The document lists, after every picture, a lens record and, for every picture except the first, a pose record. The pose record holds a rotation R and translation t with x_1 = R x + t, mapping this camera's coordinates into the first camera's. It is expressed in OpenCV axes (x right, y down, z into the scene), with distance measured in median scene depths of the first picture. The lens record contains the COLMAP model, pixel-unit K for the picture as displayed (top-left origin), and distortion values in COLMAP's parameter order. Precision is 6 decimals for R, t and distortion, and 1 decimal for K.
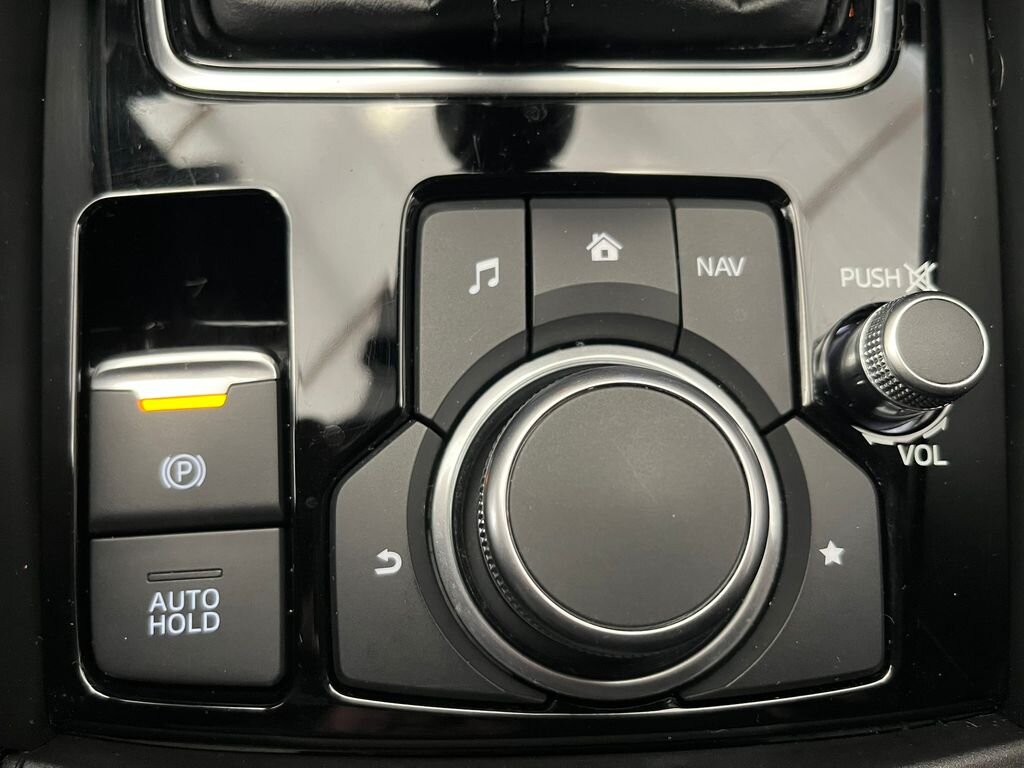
lens RADIAL K [[771.6, 0, 518.9], [0, 771.6, 378.6], [0, 0, 1]] dist [0.037335, -0.080498]
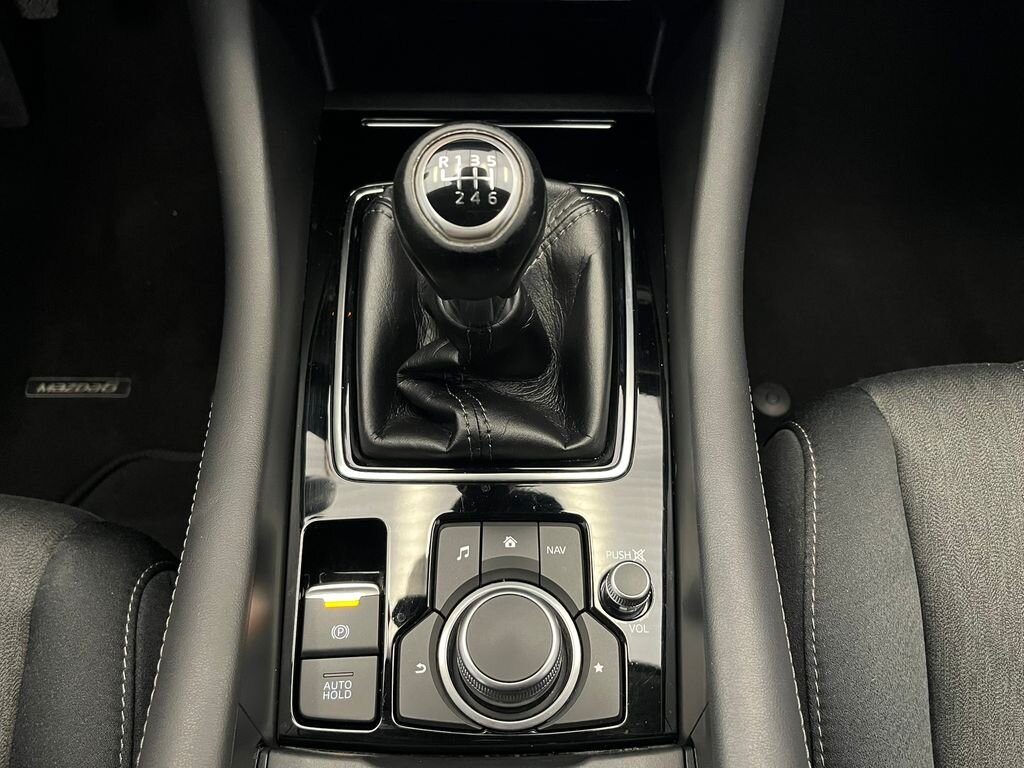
lens RADIAL K [[771.6, 0, 518.9], [0, 771.6, 378.6], [0, 0, 1]] dist [0.037335, -0.080498]
pose [[0.999954, 0.005429, -0.007950, 0.157430], [-0.007849, 0.937949, -0.346685, 0.211532], [0.005574, 0.346731, 0.937948, -1.604241]]
